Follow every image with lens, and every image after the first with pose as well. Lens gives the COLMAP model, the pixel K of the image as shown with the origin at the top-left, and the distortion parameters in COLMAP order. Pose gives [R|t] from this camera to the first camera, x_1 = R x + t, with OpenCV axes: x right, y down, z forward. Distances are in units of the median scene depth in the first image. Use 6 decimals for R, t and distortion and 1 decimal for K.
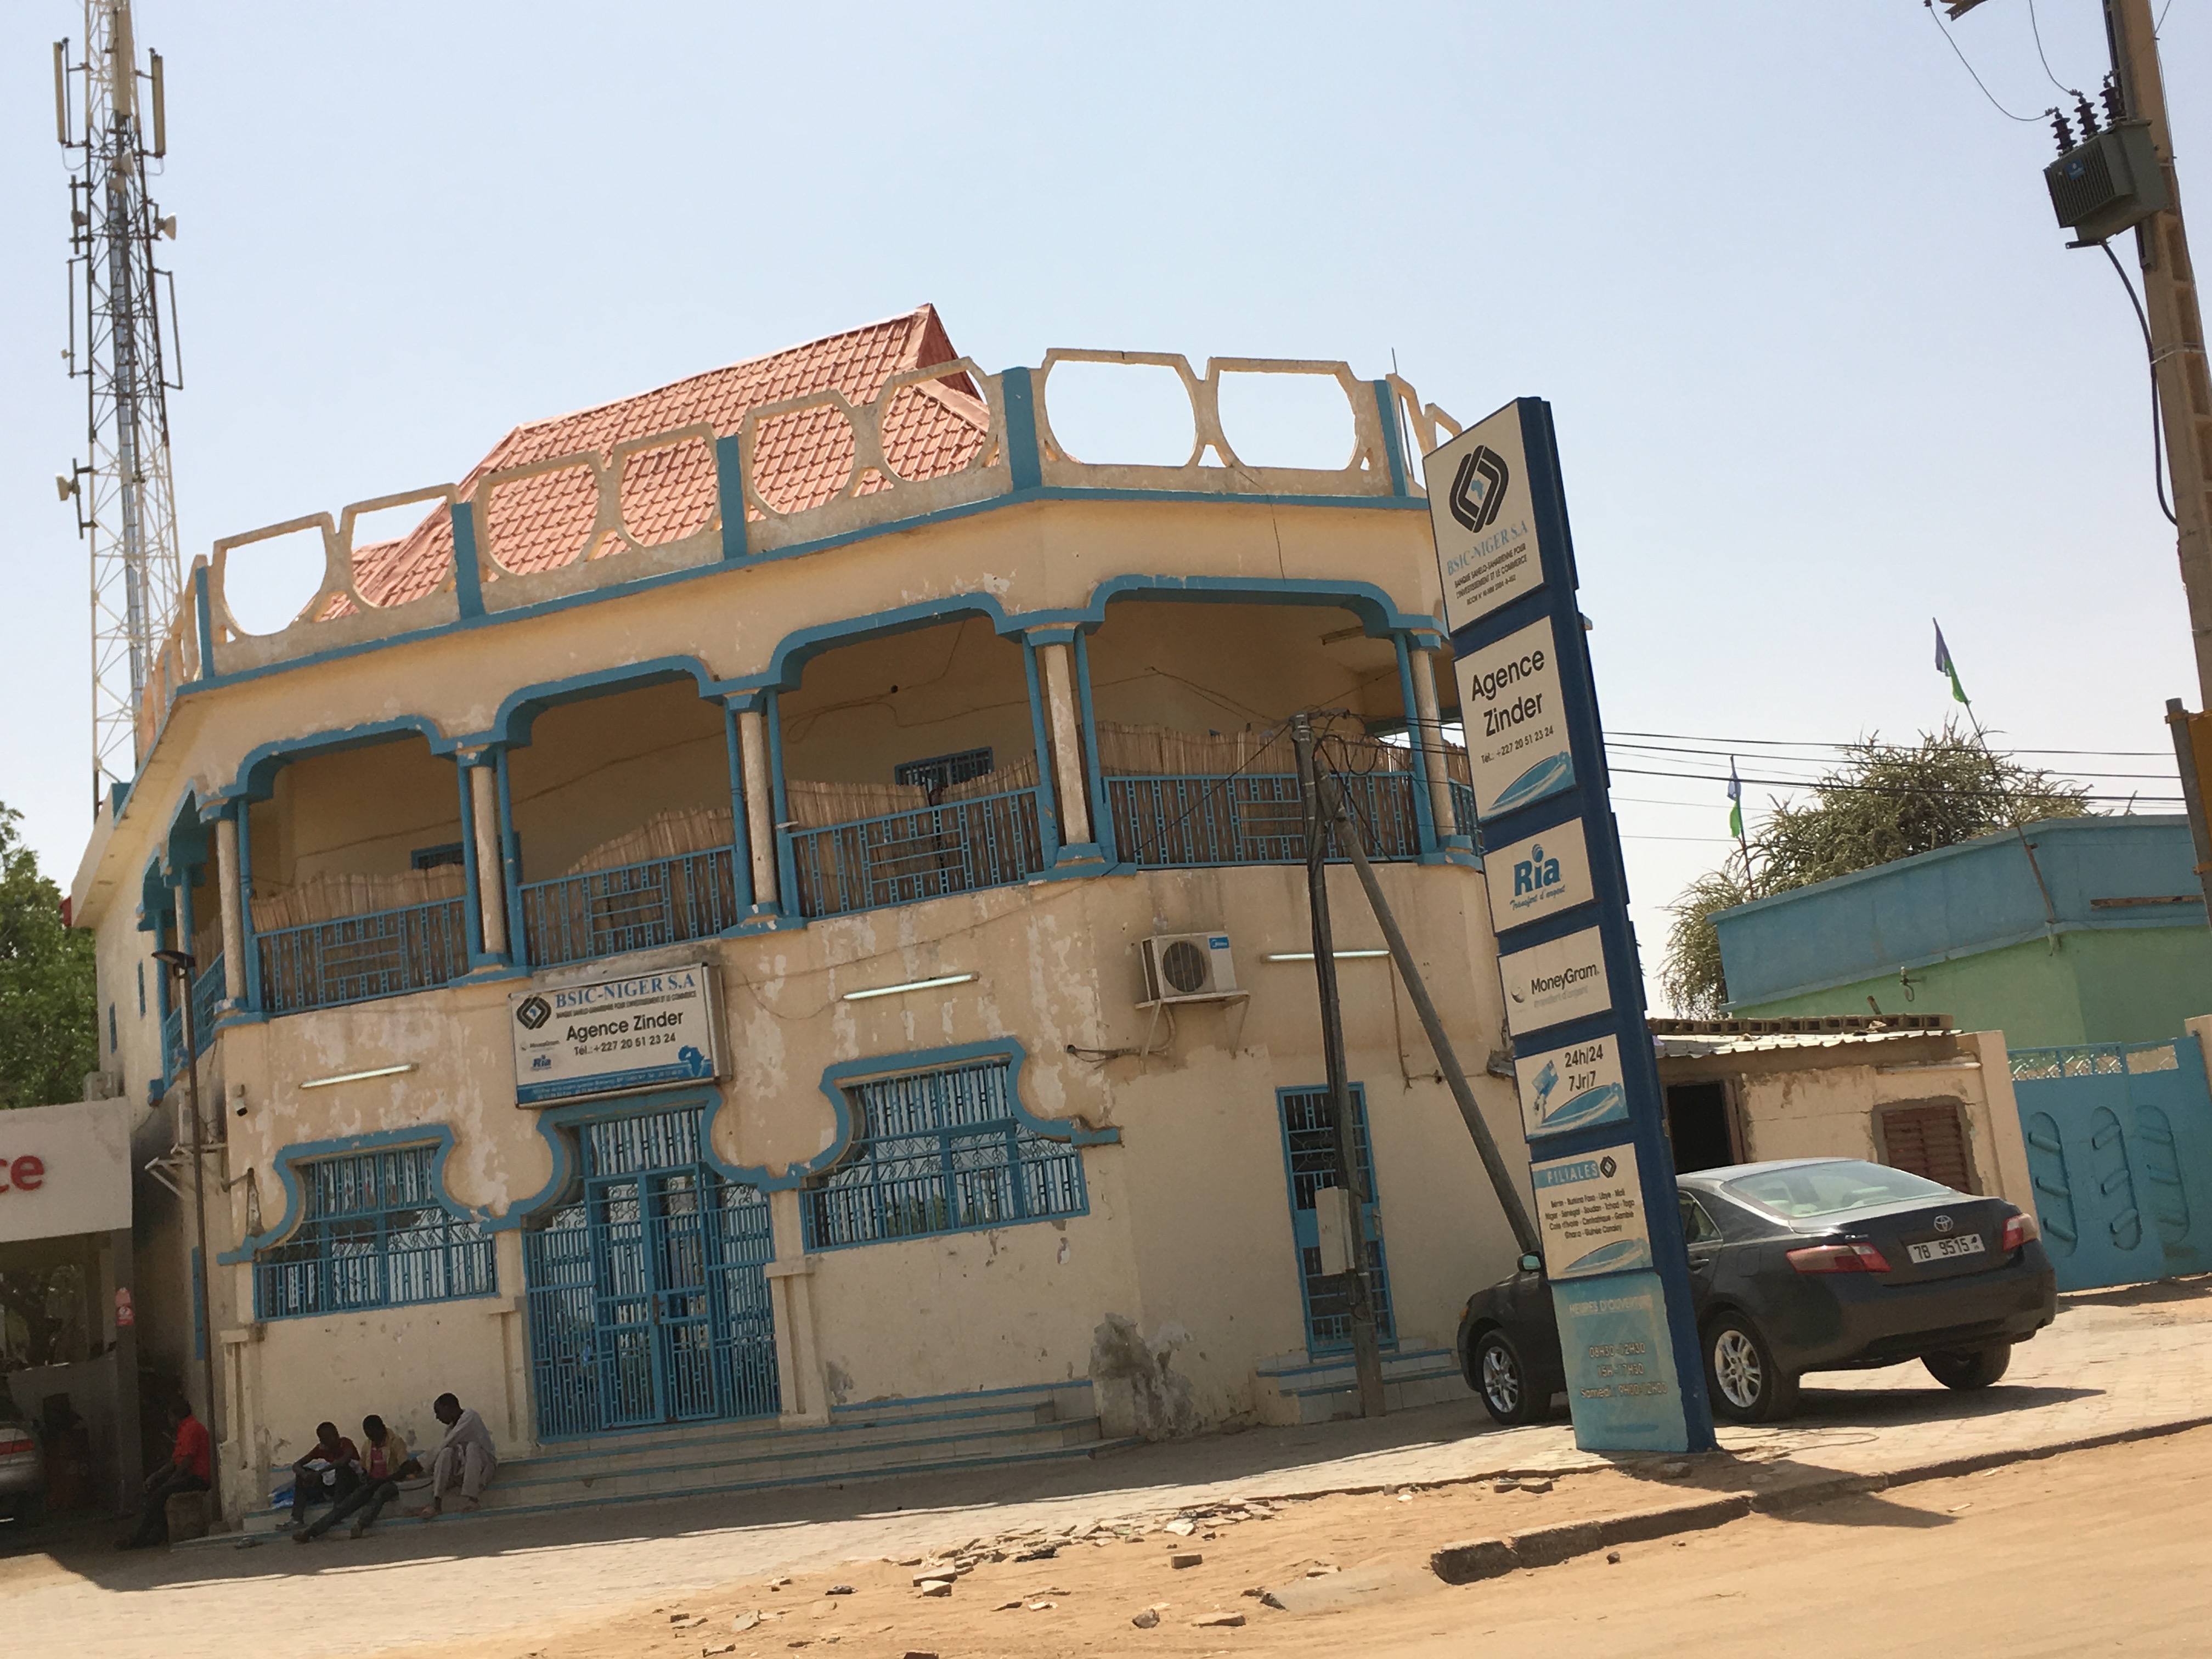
lens RADIAL K [[2658.9, 0, 1098.5], [0, 2658.9, 841.9], [0, 0, 1]] dist [0.059155, 0.000000]
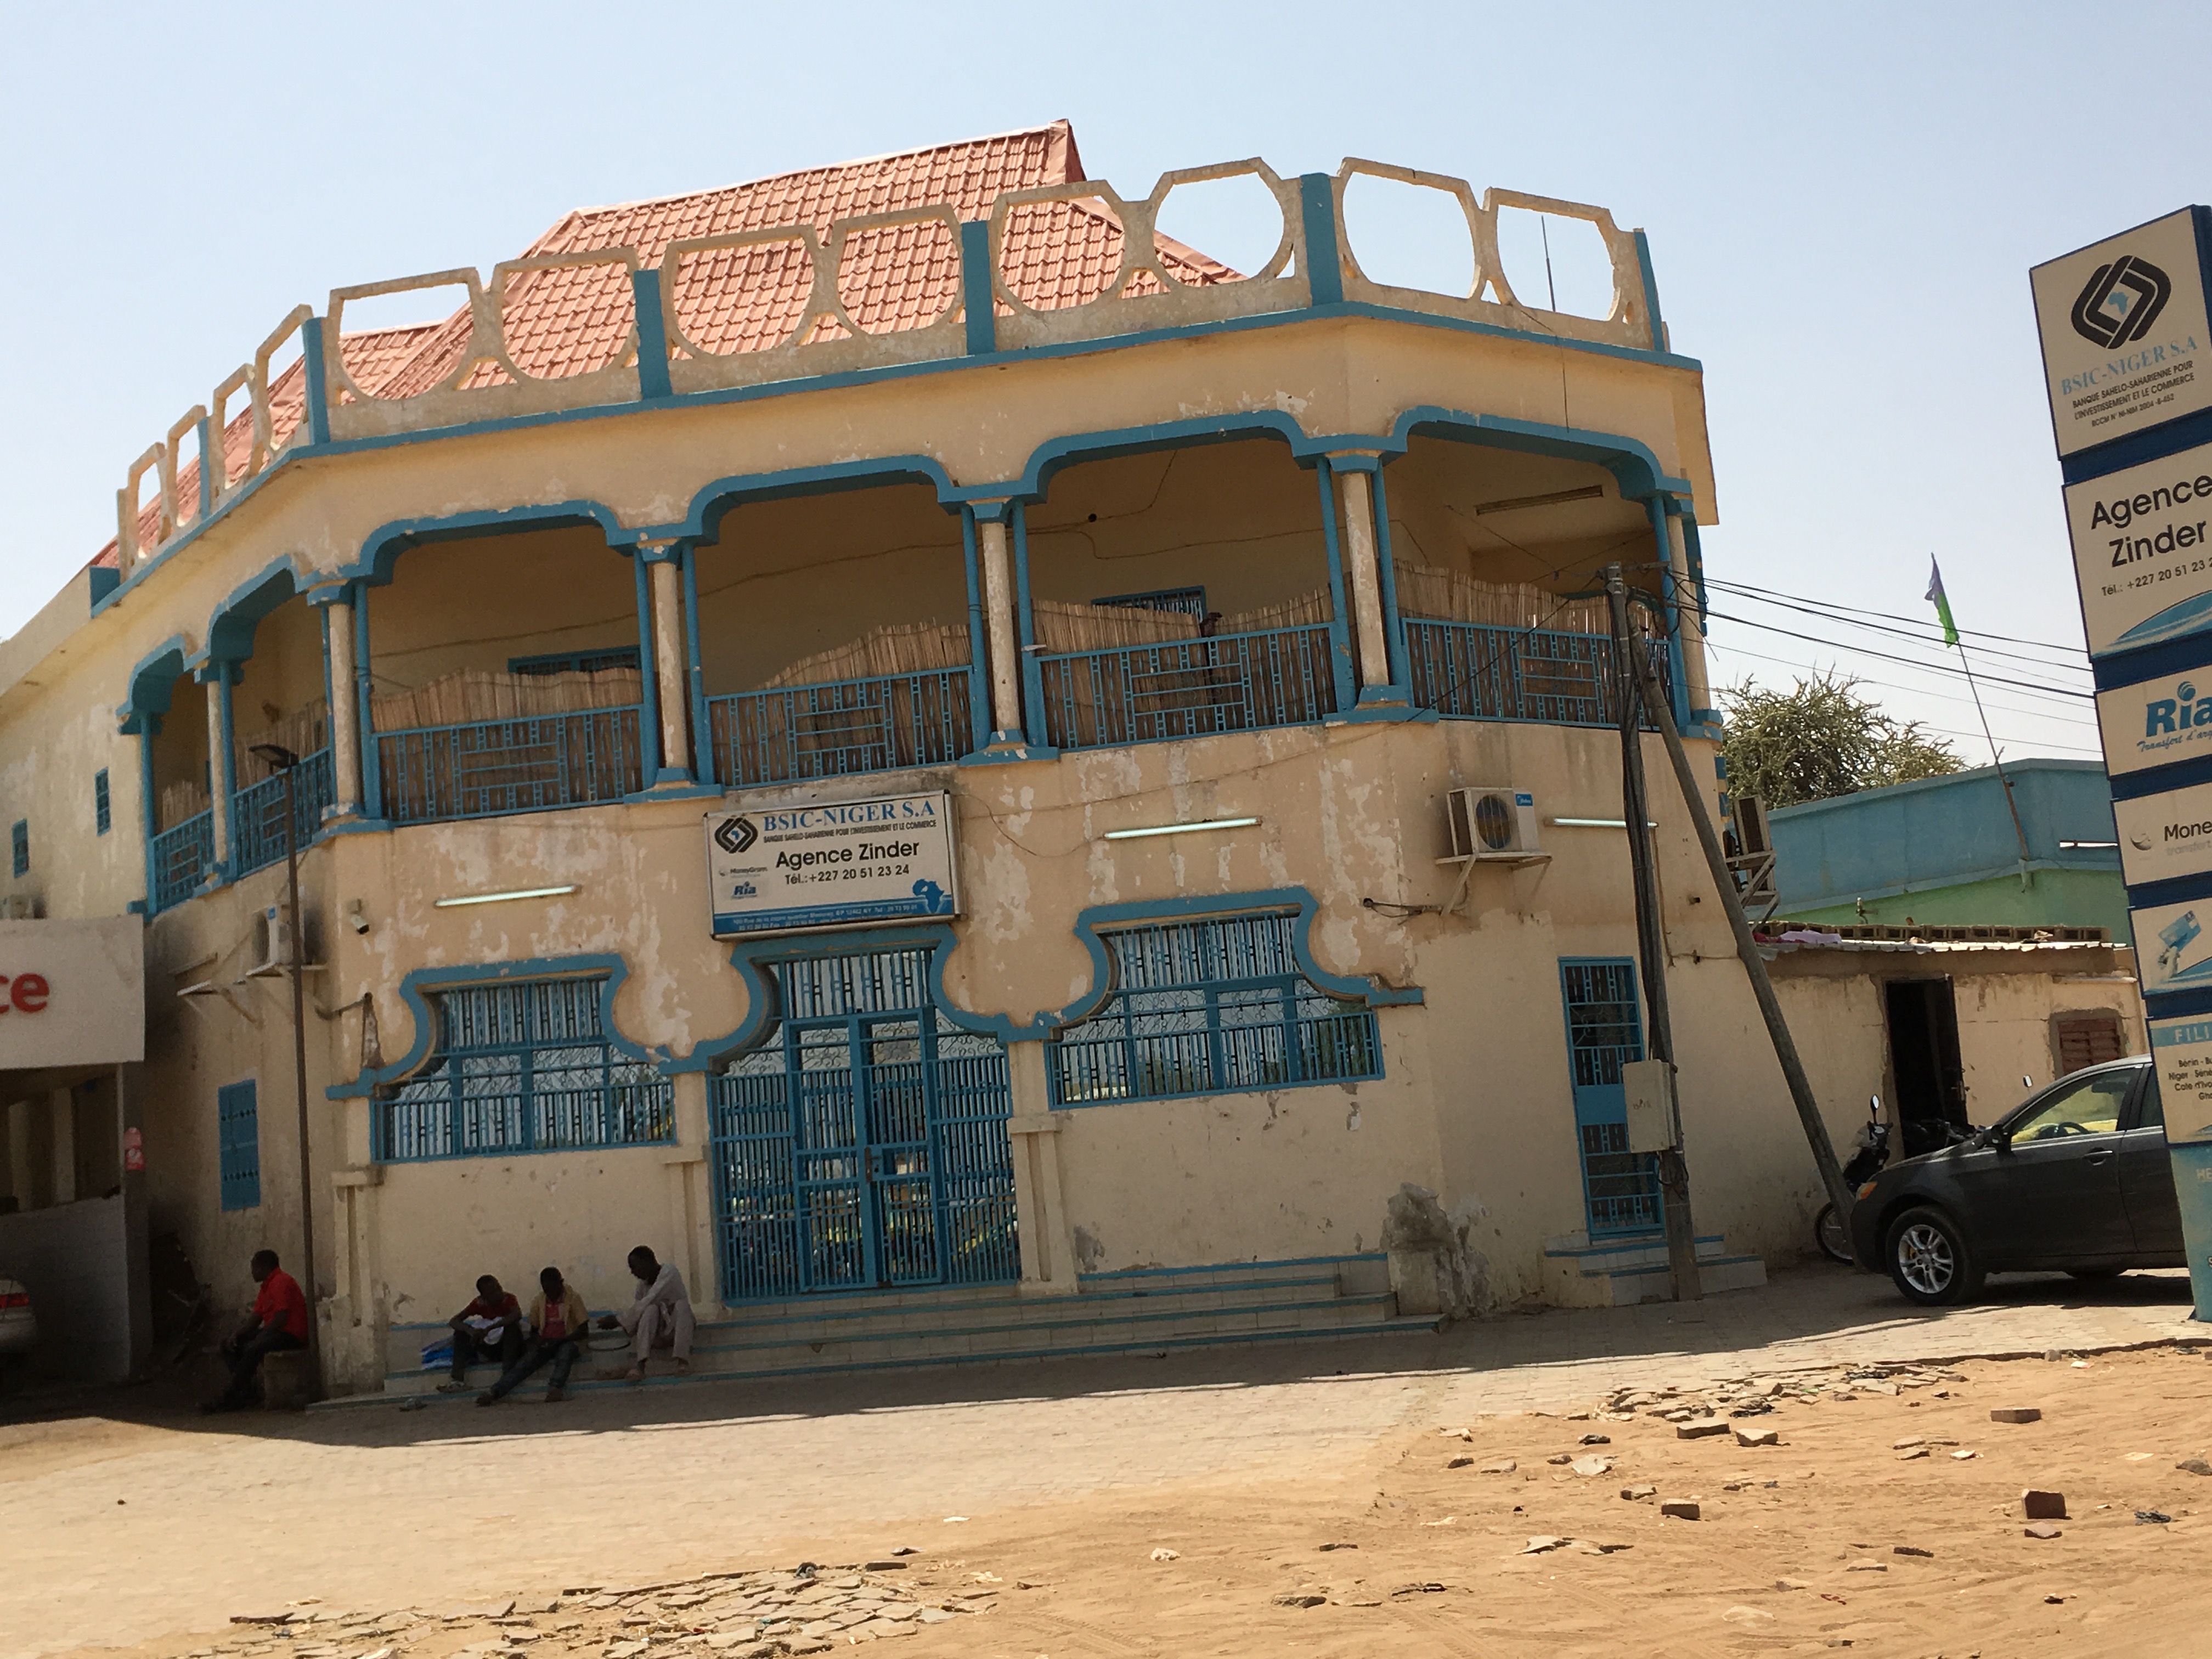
lens RADIAL K [[2658.9, 0, 1111.2], [0, 2658.9, 828.4], [0, 0, 1]] dist [0.059155, 0.000000]
pose [[0.982917, 0.061260, 0.173556, -0.247862], [-0.064092, 0.997886, 0.010757, 0.044660], [-0.172530, -0.021697, 0.984765, 0.087842]]
